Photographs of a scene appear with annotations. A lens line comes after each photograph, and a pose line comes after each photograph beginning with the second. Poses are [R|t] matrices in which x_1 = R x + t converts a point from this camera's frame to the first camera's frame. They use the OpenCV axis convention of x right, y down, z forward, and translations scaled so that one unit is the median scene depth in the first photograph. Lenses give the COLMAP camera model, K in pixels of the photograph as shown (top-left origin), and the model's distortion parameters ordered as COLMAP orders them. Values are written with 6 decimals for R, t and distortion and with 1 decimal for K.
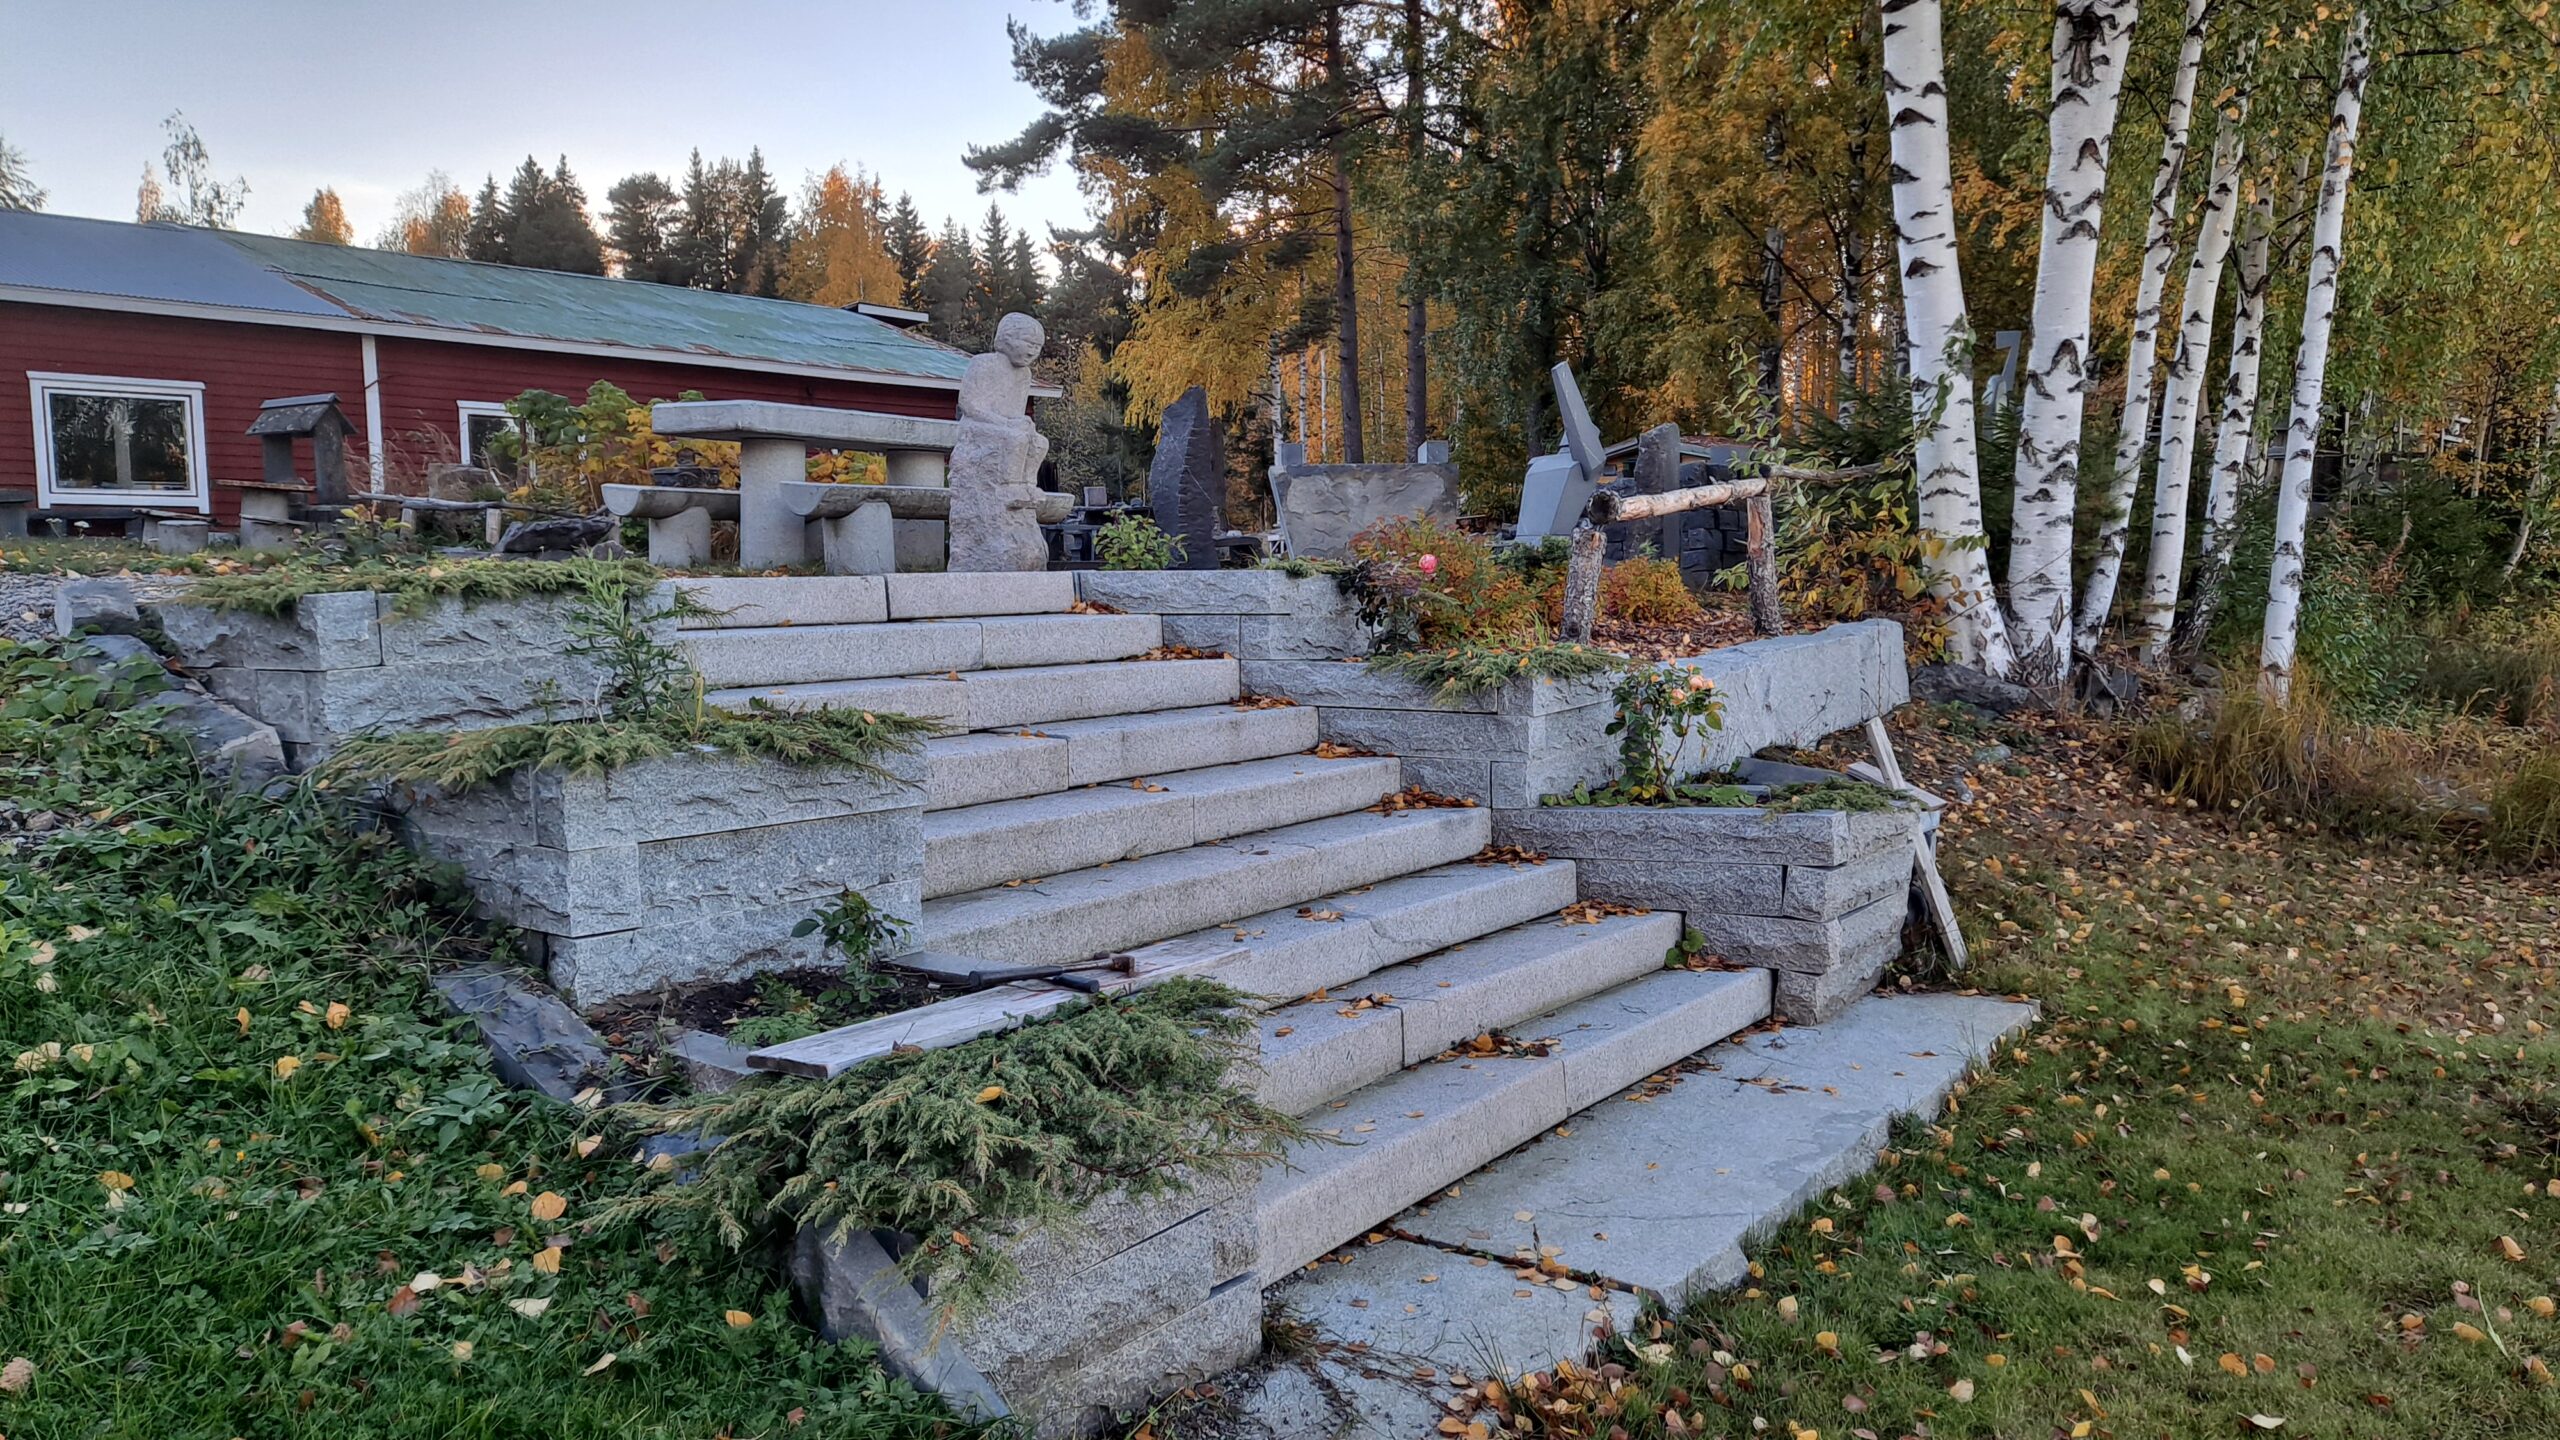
lens RADIAL K [[1783.0, 0, 1280.2], [0, 1783.0, 839.9], [0, 0, 1]] dist [0.001313, 0.000489]
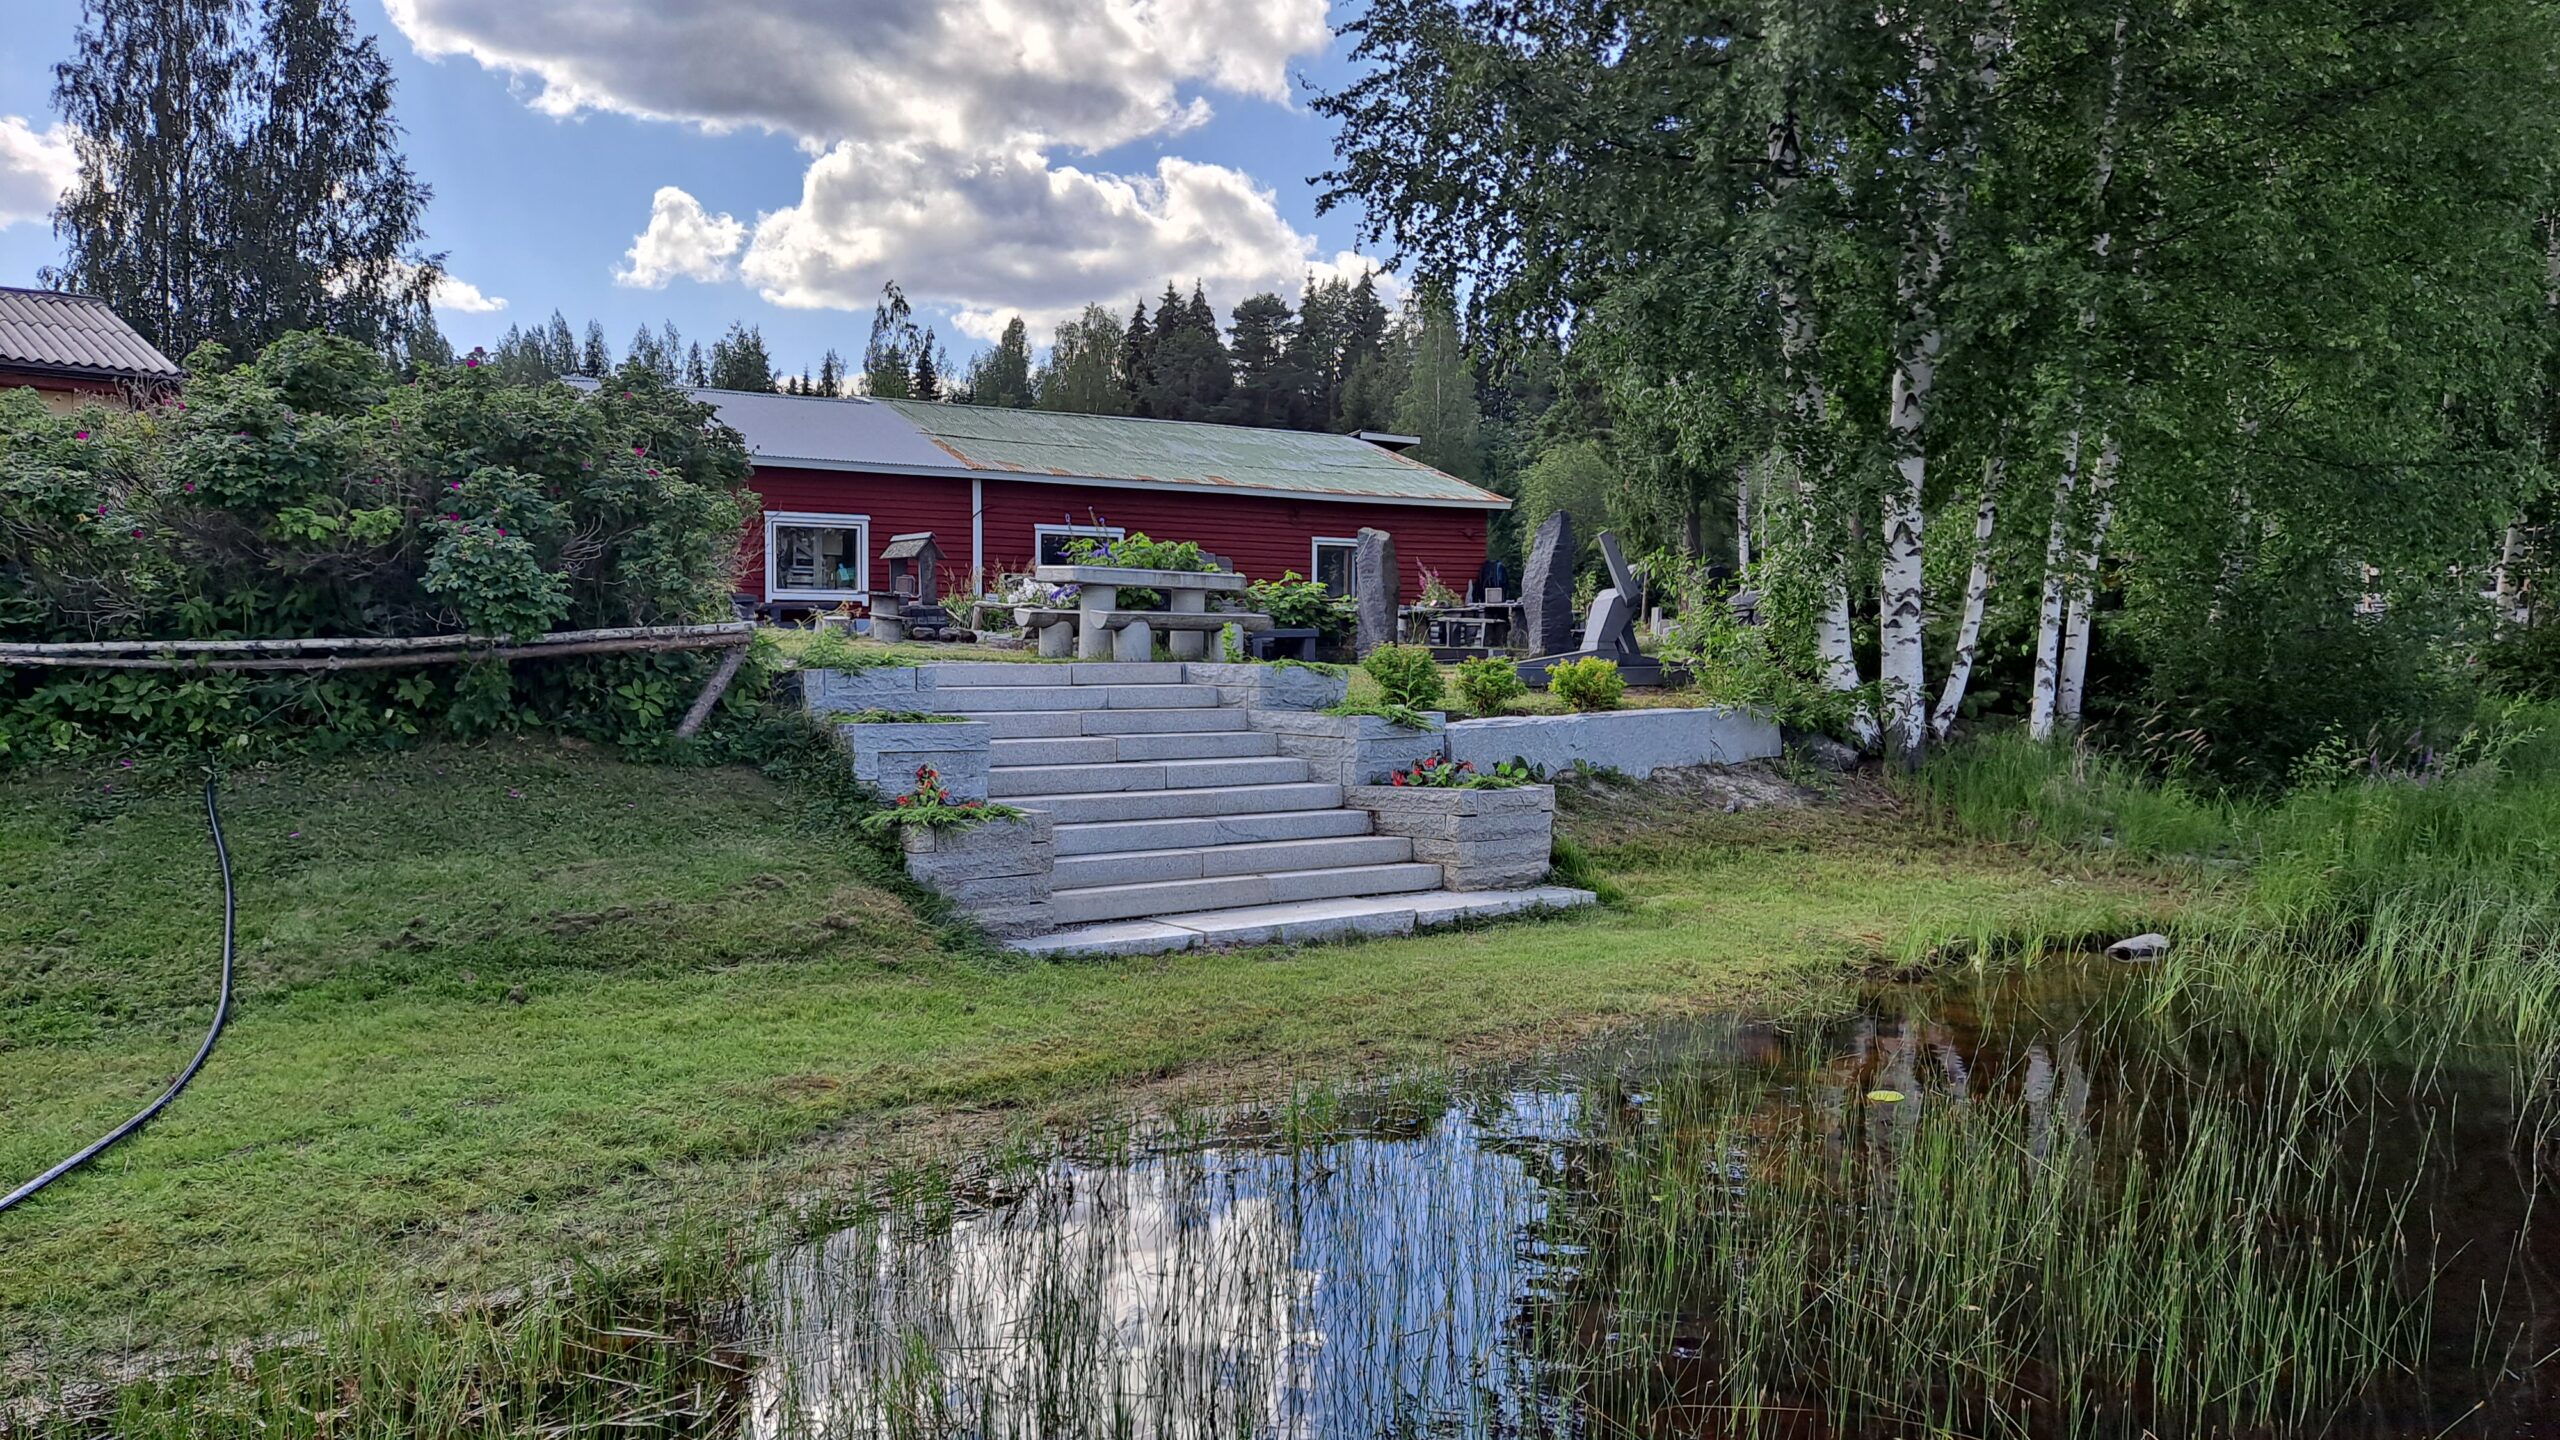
lens RADIAL K [[1783.0, 0, 1280.2], [0, 1783.0, 839.9], [0, 0, 1]] dist [0.001313, 0.000489]
pose [[0.944829, 0.052136, -0.323388, 0.183581], [-0.065524, 0.997380, -0.030644, 0.027726], [0.320943, 0.050143, 0.945770, -0.237712]]
